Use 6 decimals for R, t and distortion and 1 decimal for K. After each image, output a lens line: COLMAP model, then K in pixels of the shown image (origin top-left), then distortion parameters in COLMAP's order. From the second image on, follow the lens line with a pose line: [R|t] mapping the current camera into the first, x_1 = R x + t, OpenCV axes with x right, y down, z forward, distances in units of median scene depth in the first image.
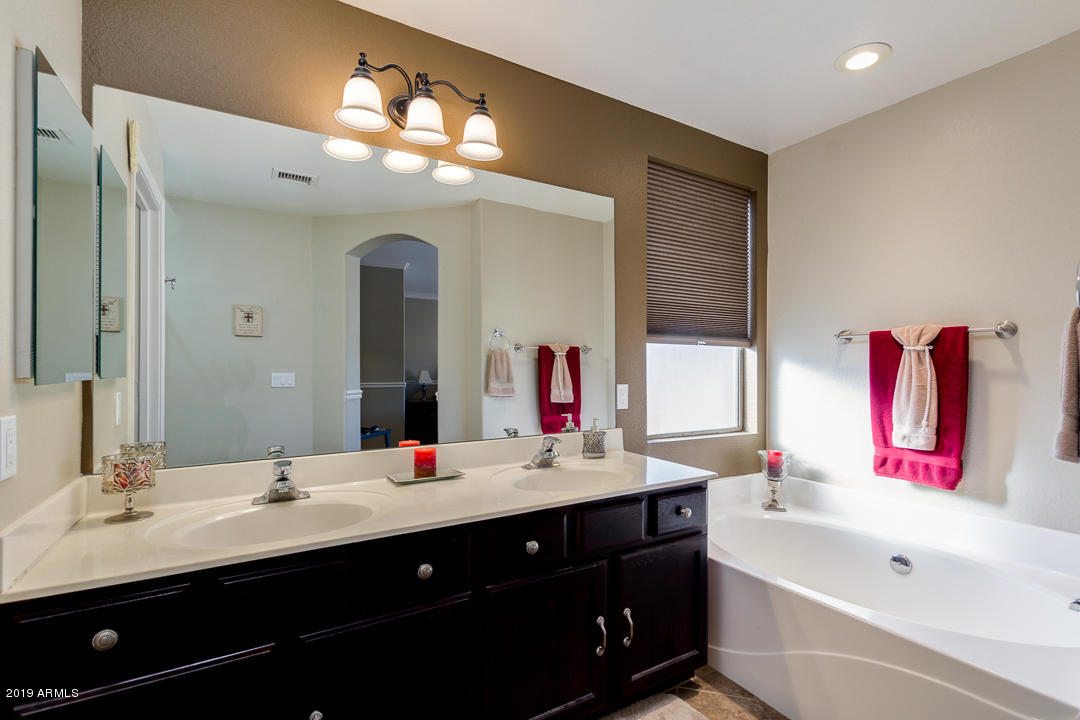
lens RADIAL K [[497.3, 0, 542.1], [0, 497.3, 363.7], [0, 0, 1]] dist [-0.000479, -0.001038]
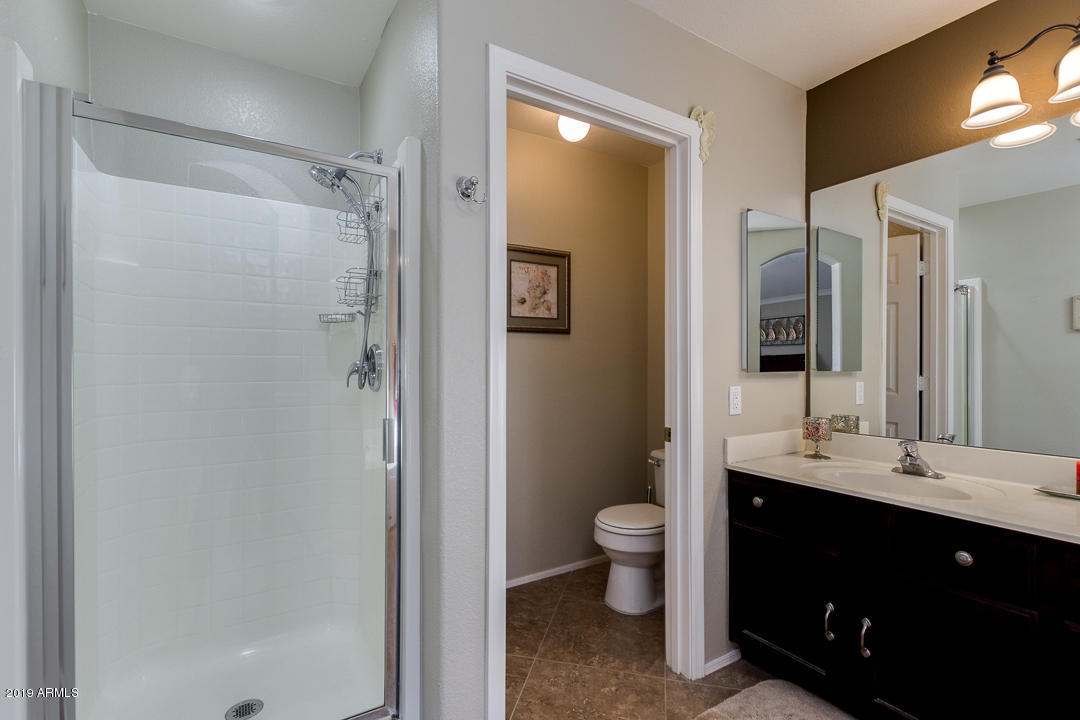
lens RADIAL K [[497.3, 0, 542.7], [0, 497.3, 362.1], [0, 0, 1]] dist [-0.000479, -0.001038]
pose [[0.009430, 0.000657, -0.999955, 0.708897], [0.008500, 0.999964, 0.000737, -0.006526], [0.999919, -0.008507, 0.009424, 0.087776]]
